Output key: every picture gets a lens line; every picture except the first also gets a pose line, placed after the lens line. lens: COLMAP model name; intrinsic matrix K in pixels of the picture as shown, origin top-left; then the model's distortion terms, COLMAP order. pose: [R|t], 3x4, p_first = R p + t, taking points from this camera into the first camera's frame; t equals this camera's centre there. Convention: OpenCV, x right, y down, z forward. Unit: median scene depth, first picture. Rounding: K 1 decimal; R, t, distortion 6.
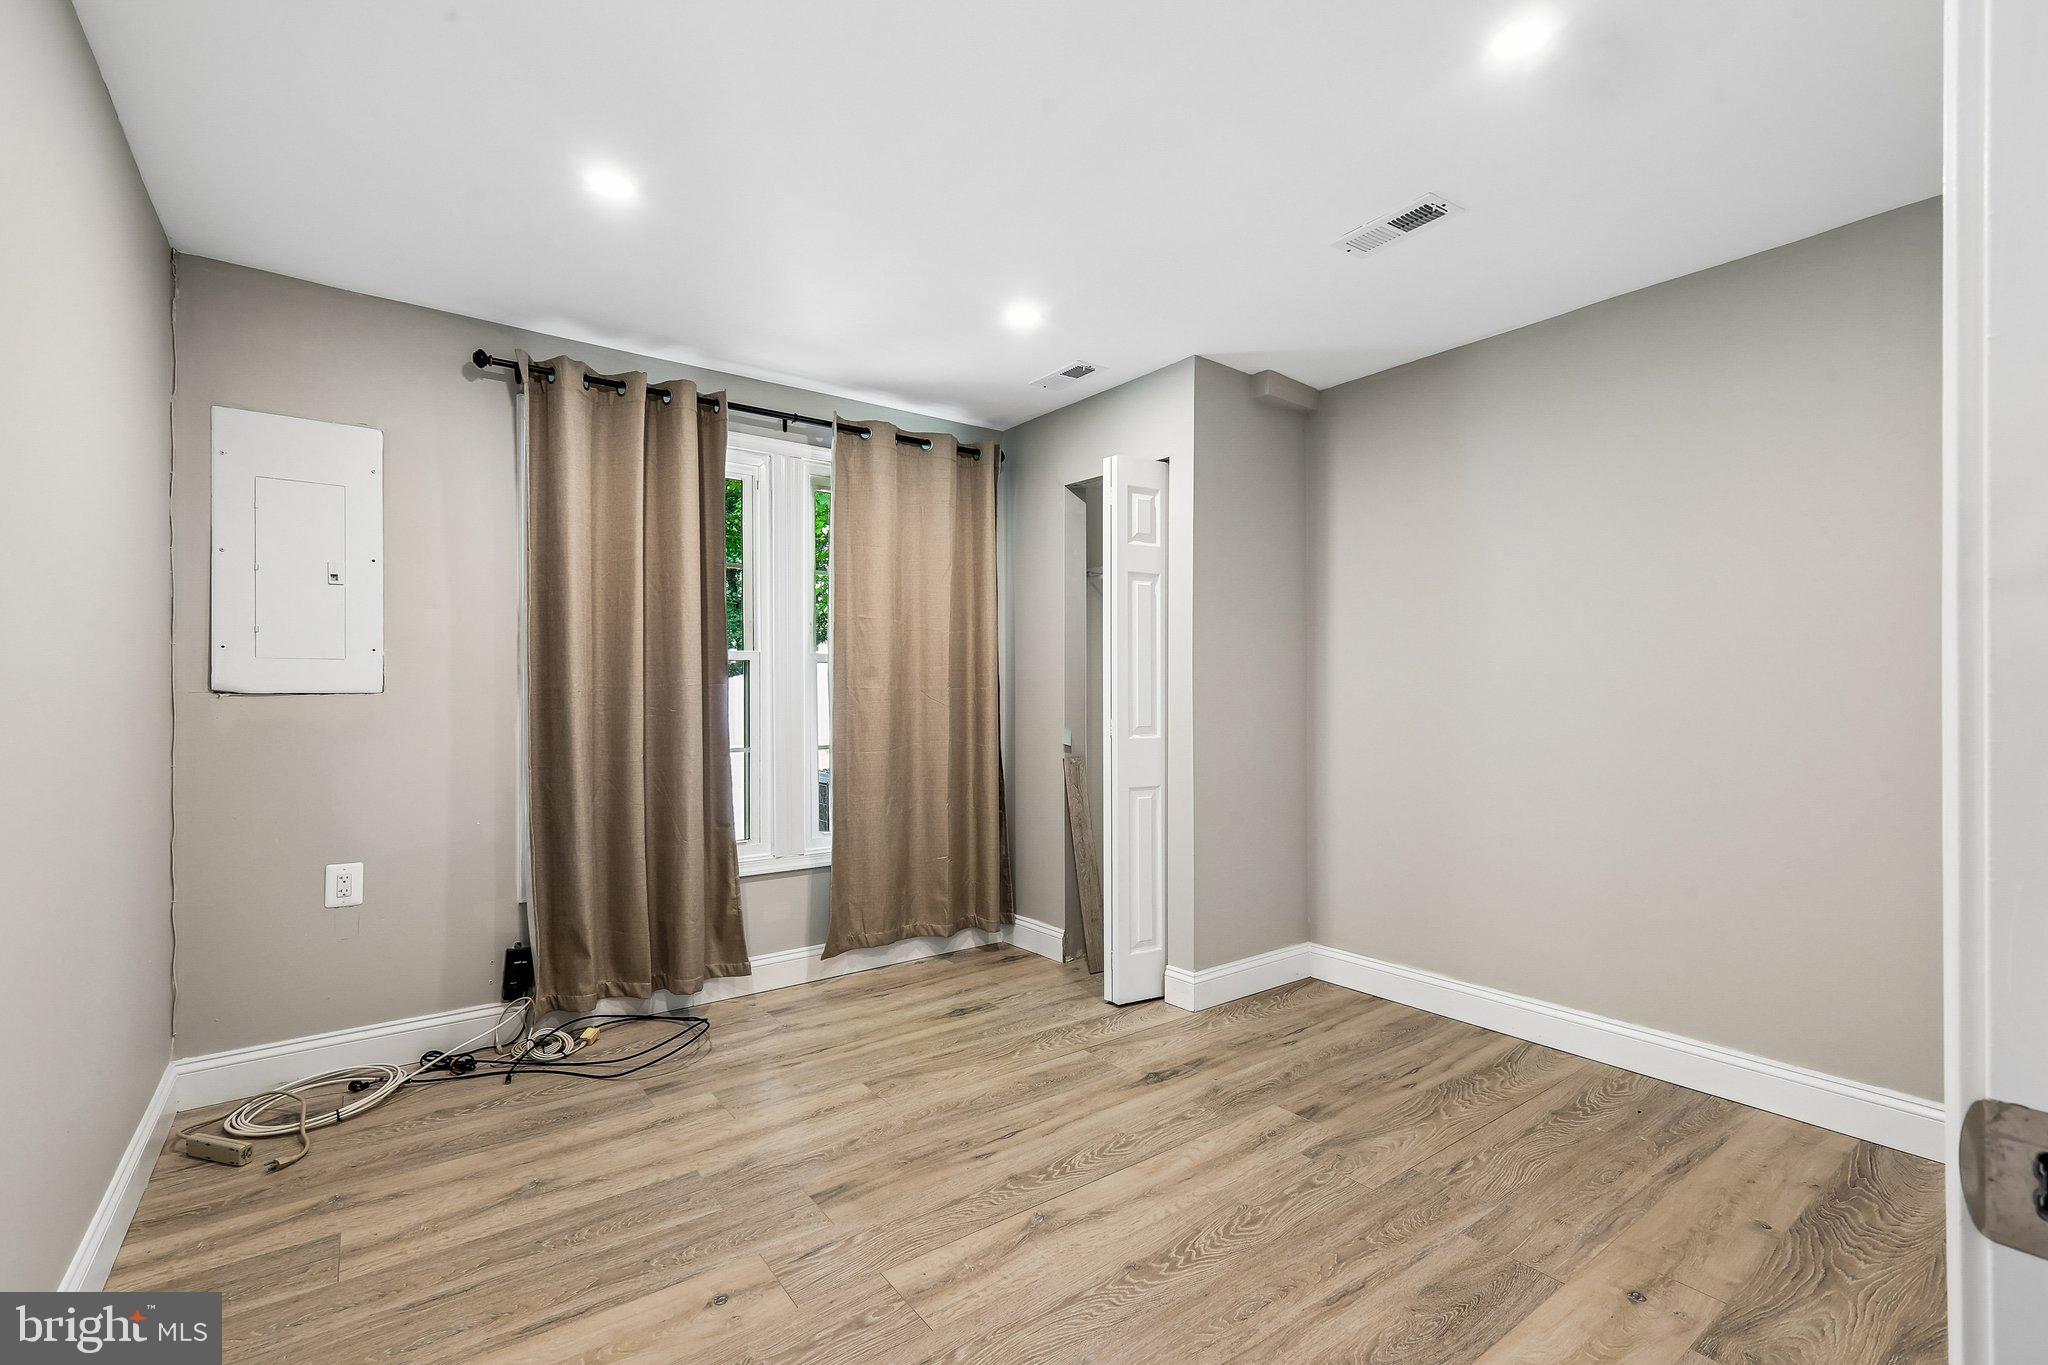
lens RADIAL K [[898.9, 0, 1026.6], [0, 898.9, 685.1], [0, 0, 1]] dist [0.004648, 0.000729]
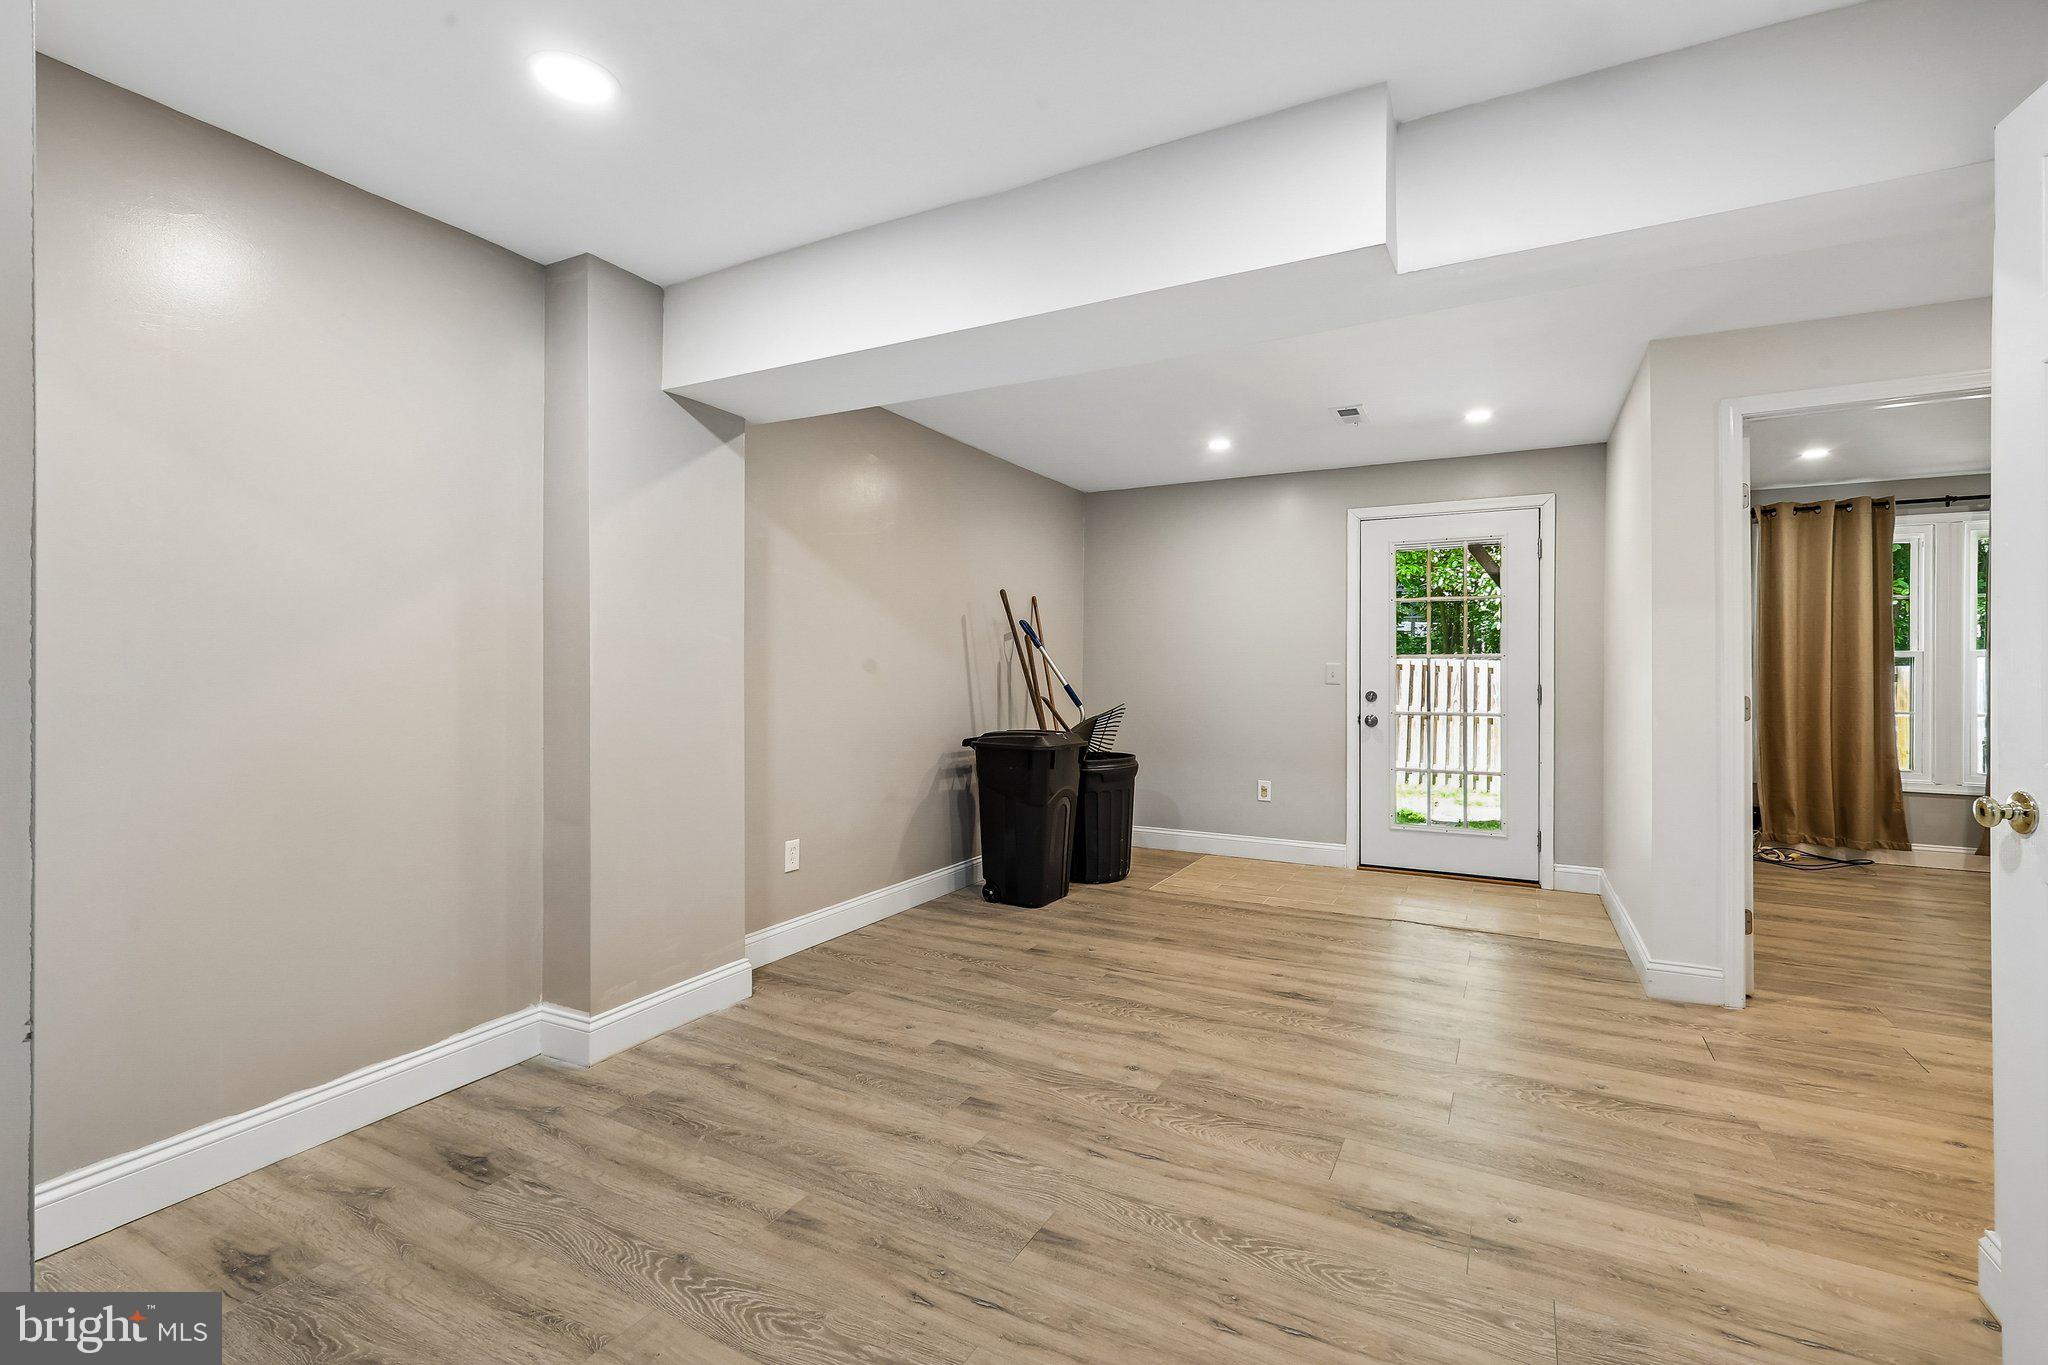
lens RADIAL K [[898.9, 0, 1023.6], [0, 898.9, 668.4], [0, 0, 1]] dist [0.004648, 0.000729]
pose [[0.449105, 0.008182, -0.893441, 0.434824], [-0.000706, 0.999961, 0.008802, -0.021370], [0.893479, -0.003323, 0.449093, -1.180755]]
